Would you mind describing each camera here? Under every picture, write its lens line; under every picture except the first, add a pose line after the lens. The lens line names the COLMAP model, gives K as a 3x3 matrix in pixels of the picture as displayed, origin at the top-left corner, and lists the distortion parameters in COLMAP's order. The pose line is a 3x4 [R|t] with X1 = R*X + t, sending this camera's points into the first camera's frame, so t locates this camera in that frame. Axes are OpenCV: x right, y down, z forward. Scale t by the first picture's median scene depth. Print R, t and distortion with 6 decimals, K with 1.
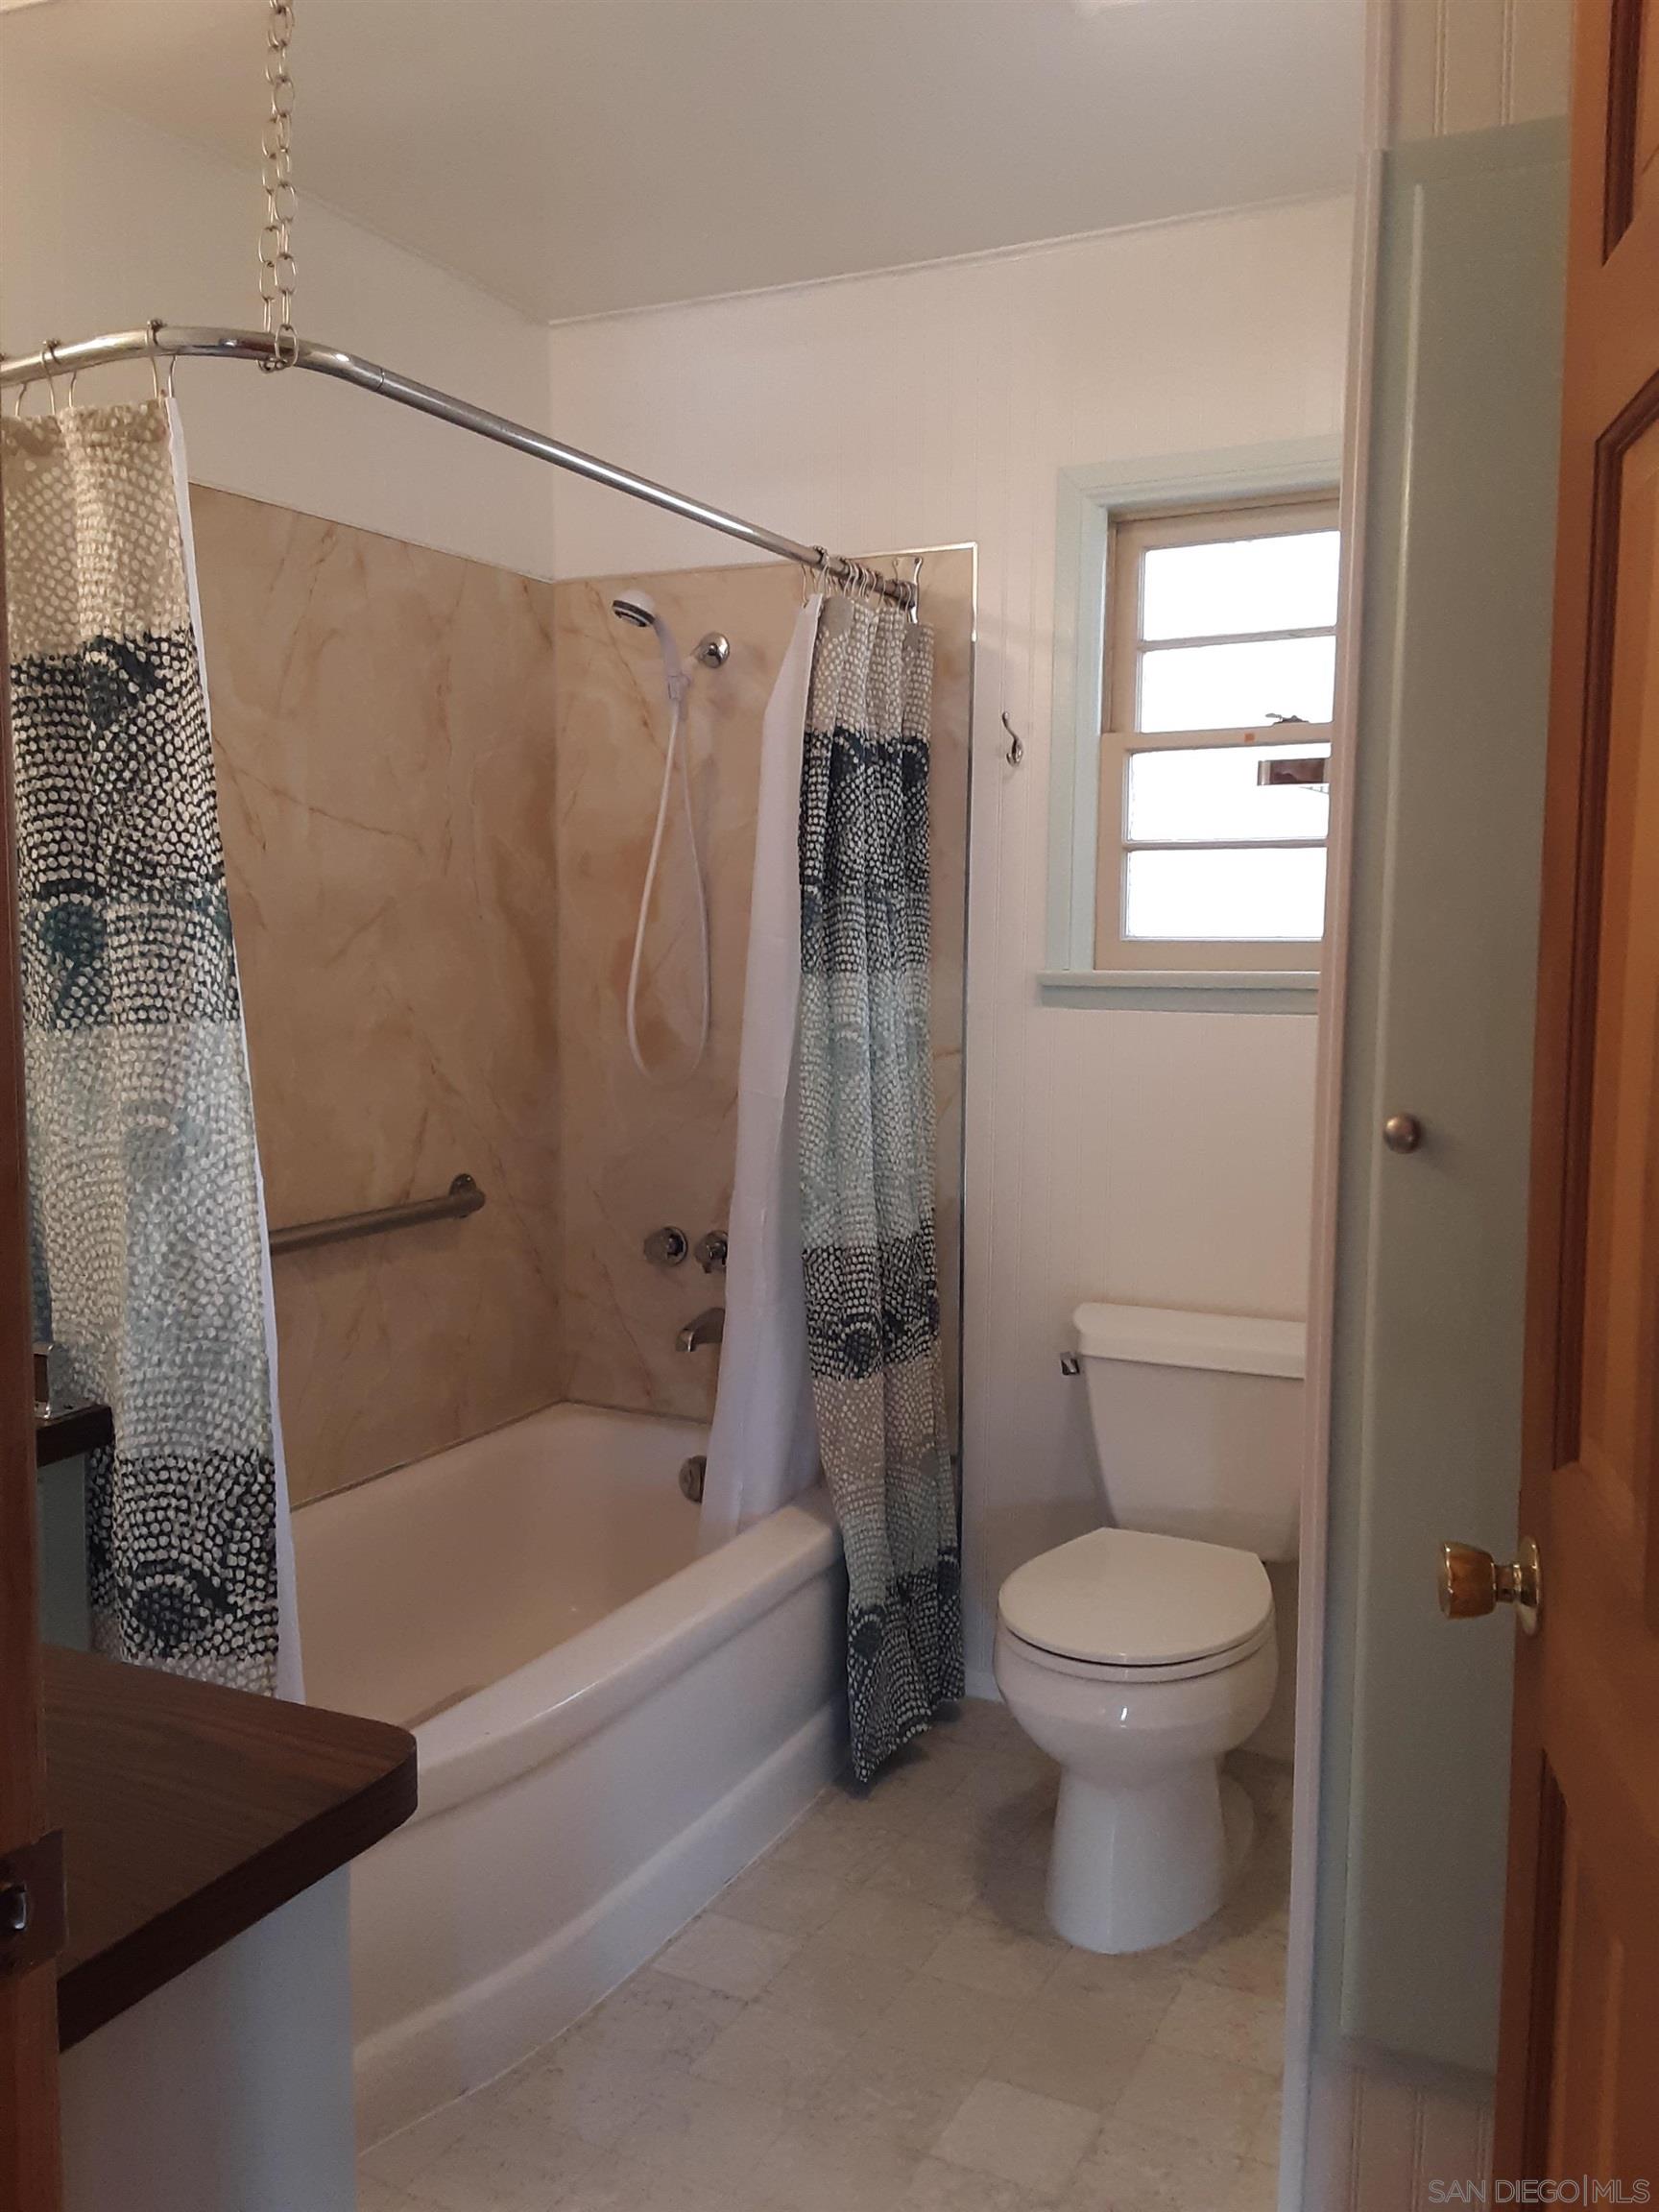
lens RADIAL K [[1801.8, 0, 831.3], [0, 1801.8, 1119.8], [0, 0, 1]] dist [0.111461, -0.126345]
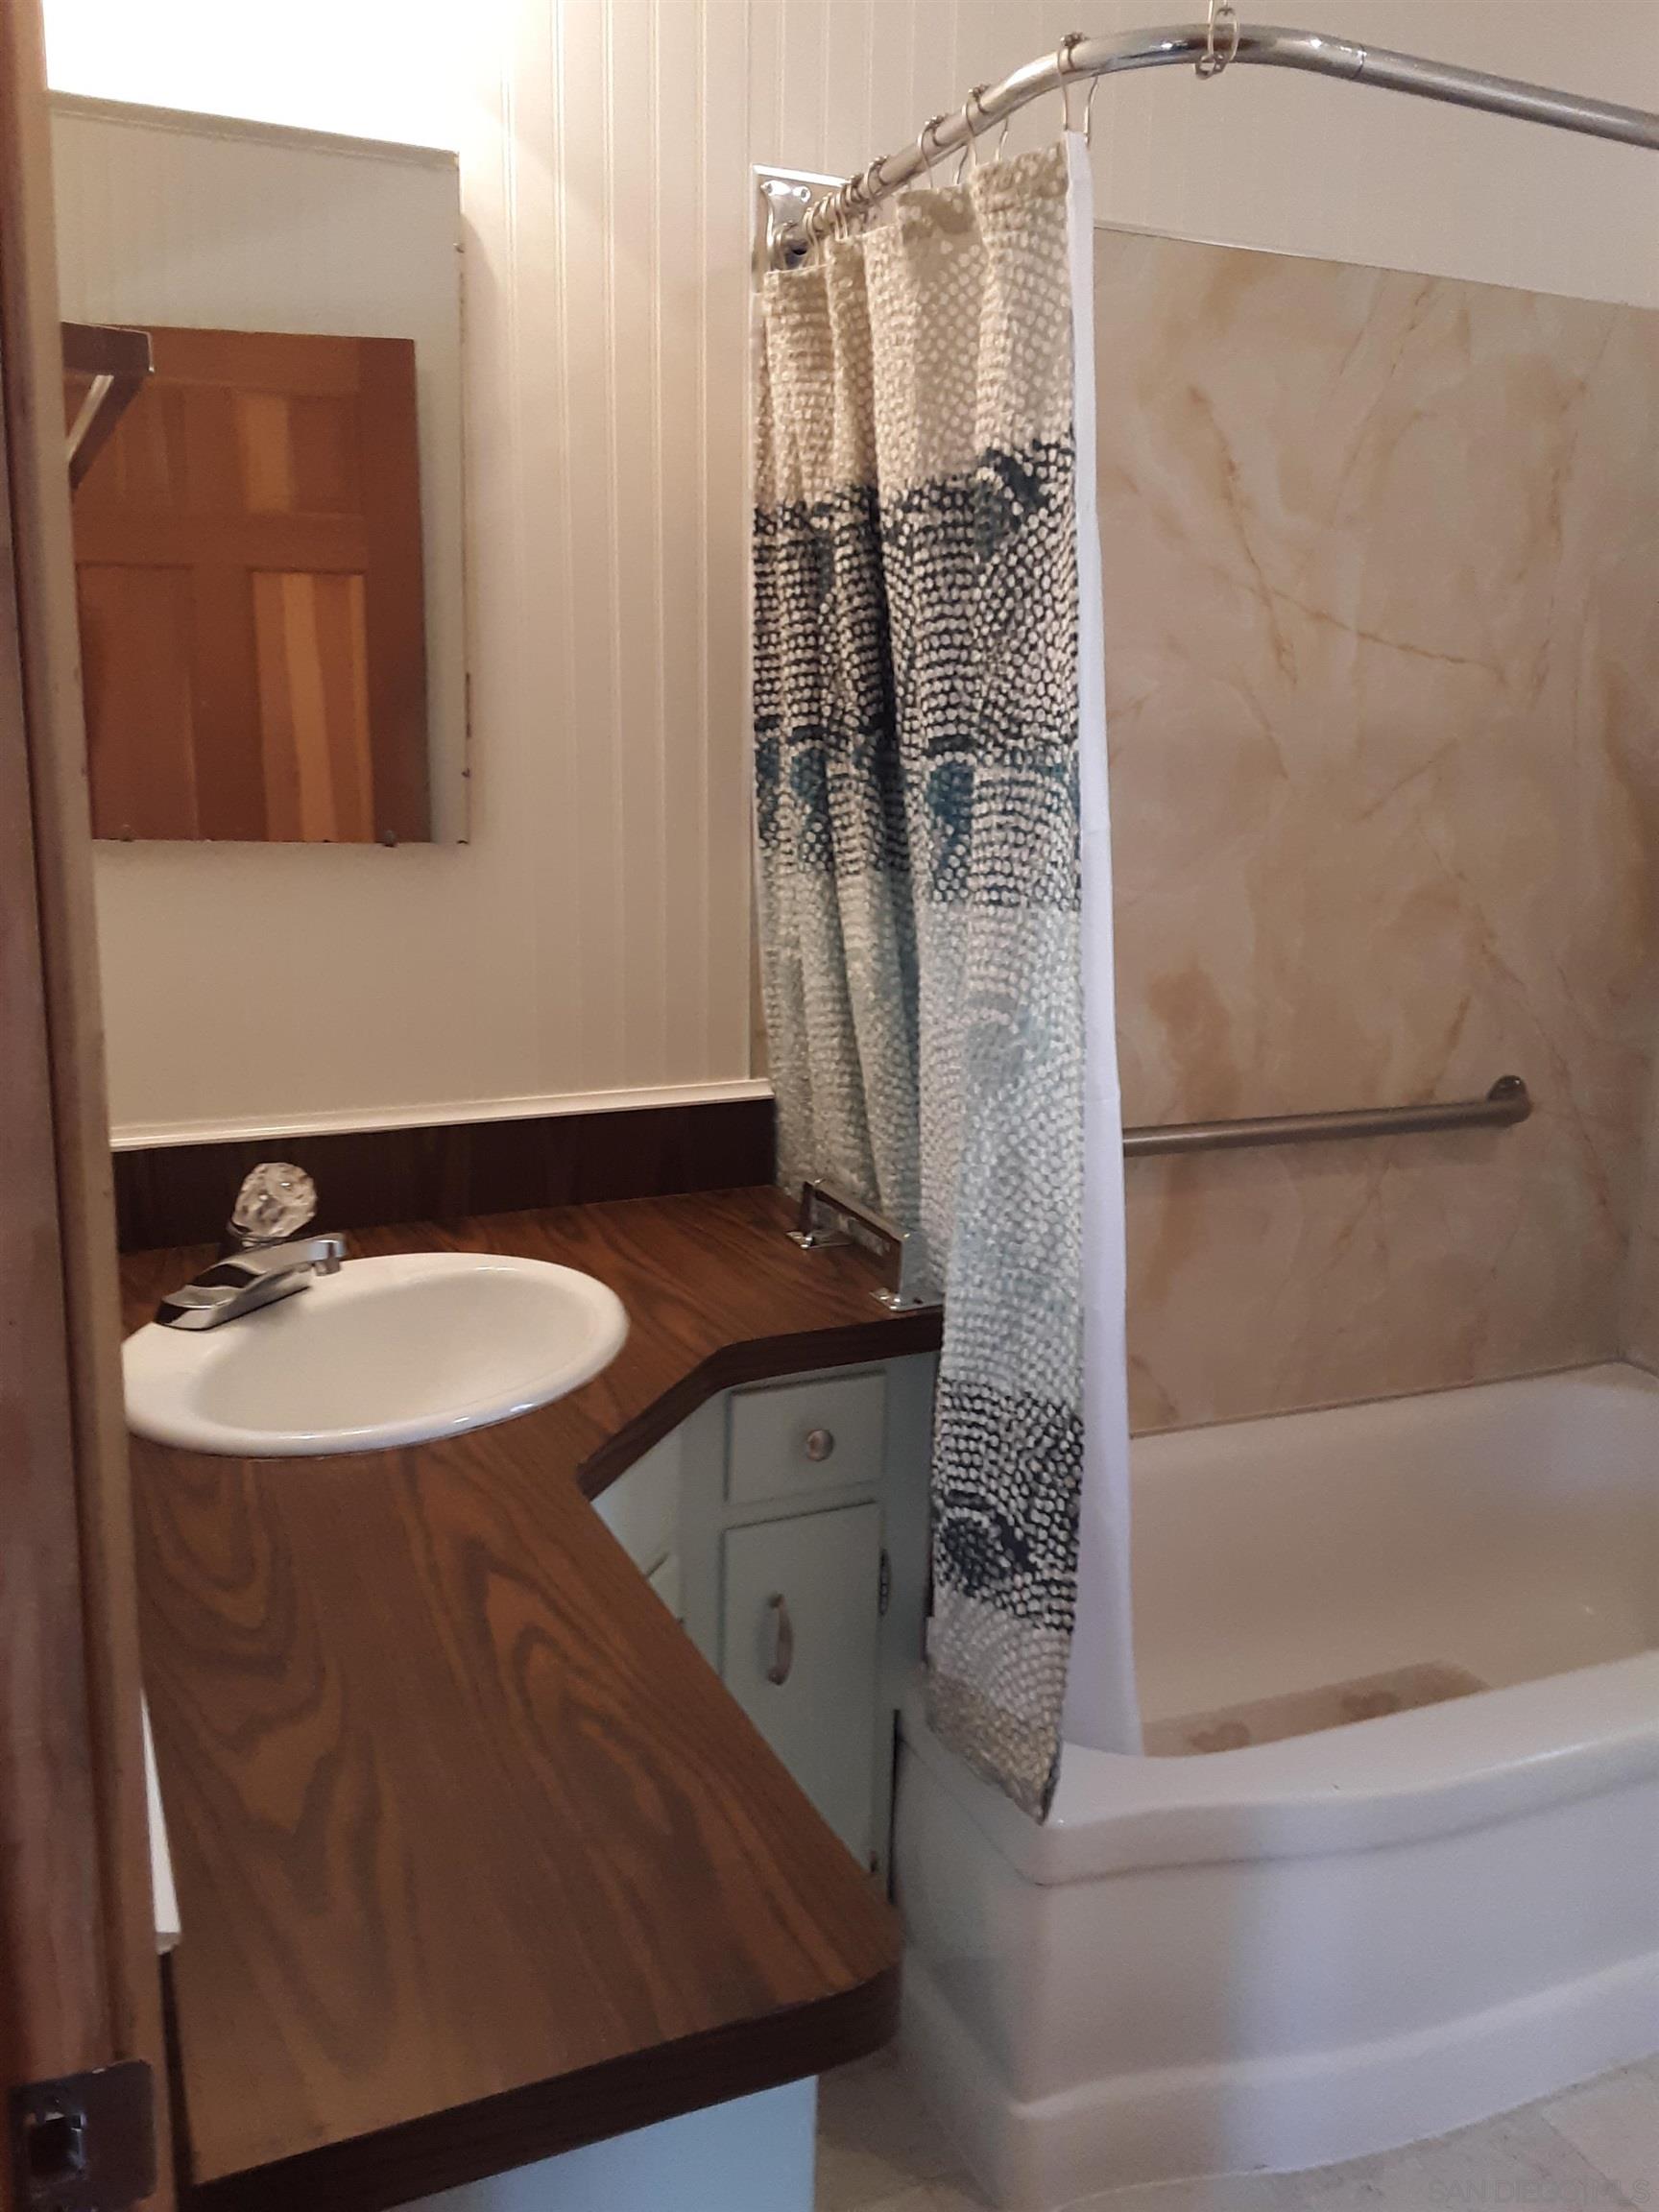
lens RADIAL K [[1801.8, 0, 842.6], [0, 1801.8, 1107.5], [0, 0, 1]] dist [0.111461, -0.126345]
pose [[0.793563, 0.148405, -0.590114, 0.089342], [-0.092004, 0.987917, 0.124723, -0.057172], [0.601493, -0.044683, 0.797628, 0.255130]]
